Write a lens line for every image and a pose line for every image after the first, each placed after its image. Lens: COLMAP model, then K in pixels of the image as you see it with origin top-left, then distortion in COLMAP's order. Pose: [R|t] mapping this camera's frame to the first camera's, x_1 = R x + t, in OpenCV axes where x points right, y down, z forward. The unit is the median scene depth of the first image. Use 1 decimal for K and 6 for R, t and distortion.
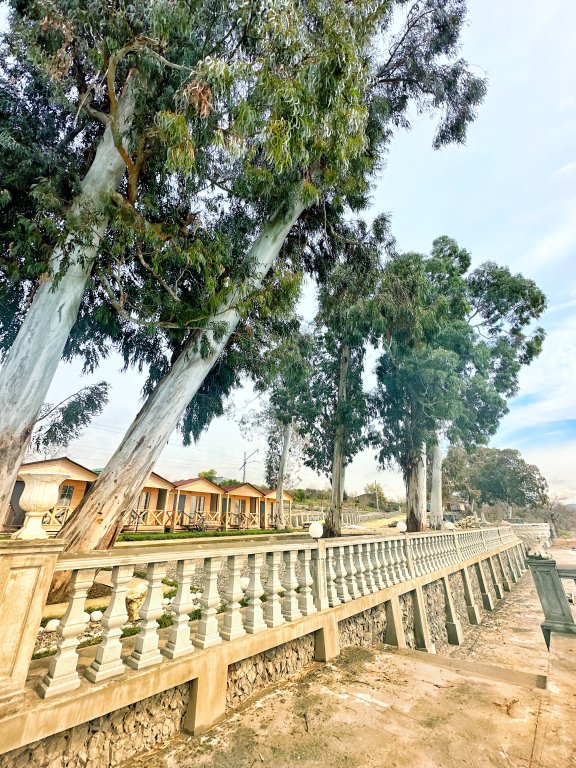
lens RADIAL K [[309.0, 0, 284.6], [0, 309.0, 388.4], [0, 0, 1]] dist [-0.003471, 0.001376]
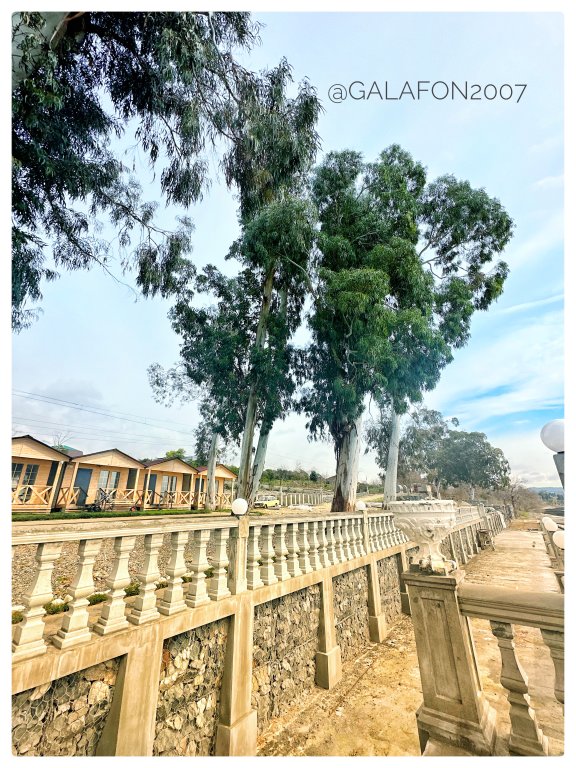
lens RADIAL K [[309.0, 0, 284.6], [0, 309.0, 389.0], [0, 0, 1]] dist [-0.003471, 0.001376]
pose [[0.997886, 0.026309, 0.059426, 0.196469], [-0.029668, 0.997970, 0.056356, 0.084699], [-0.057823, -0.058000, 0.996641, 0.190180]]
